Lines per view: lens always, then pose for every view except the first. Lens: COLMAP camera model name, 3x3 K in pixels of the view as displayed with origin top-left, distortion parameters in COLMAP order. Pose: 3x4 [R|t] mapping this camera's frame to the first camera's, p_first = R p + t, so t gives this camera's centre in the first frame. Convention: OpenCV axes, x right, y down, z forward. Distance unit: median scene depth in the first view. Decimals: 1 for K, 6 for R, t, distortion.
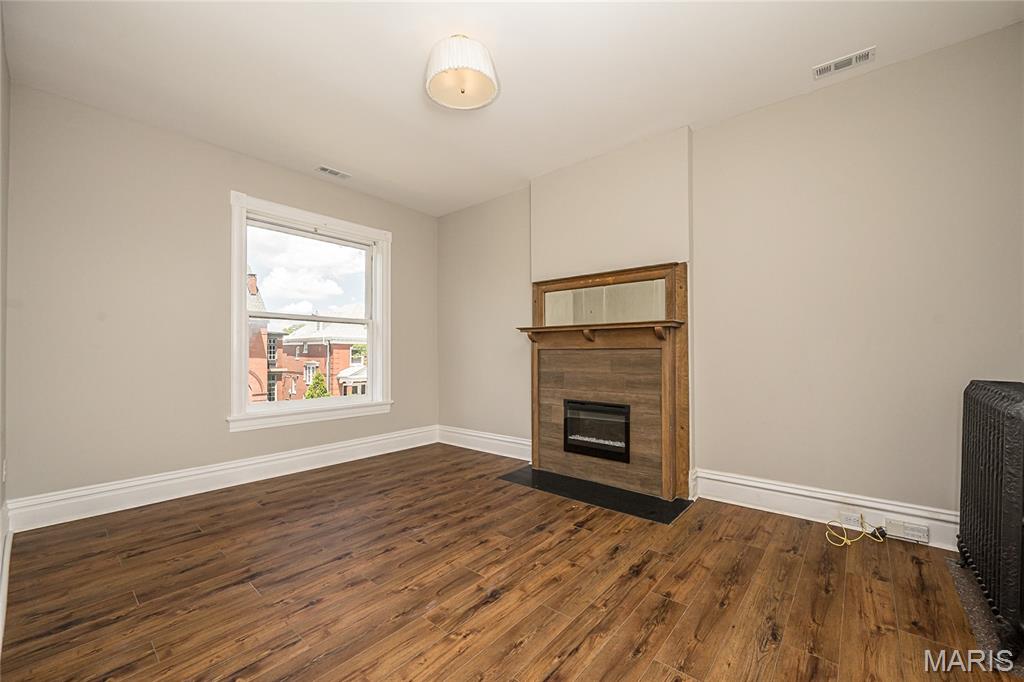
lens RADIAL K [[405.5, 0, 520.4], [0, 405.5, 346.3], [0, 0, 1]] dist [0.001926, 0.000108]
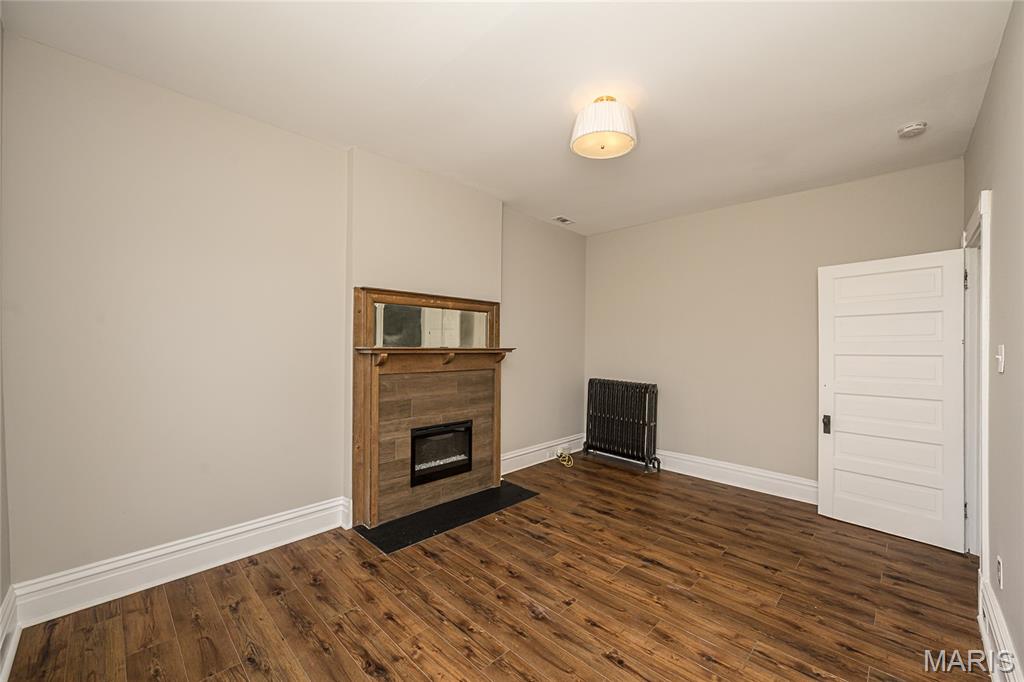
lens RADIAL K [[405.5, 0, 520.4], [0, 405.5, 346.3], [0, 0, 1]] dist [0.001926, 0.000108]
pose [[0.066828, 0.002565, 0.997761, -1.004002], [-0.023113, 0.999732, -0.001022, -0.073251], [-0.997497, -0.022993, 0.066869, 0.925610]]
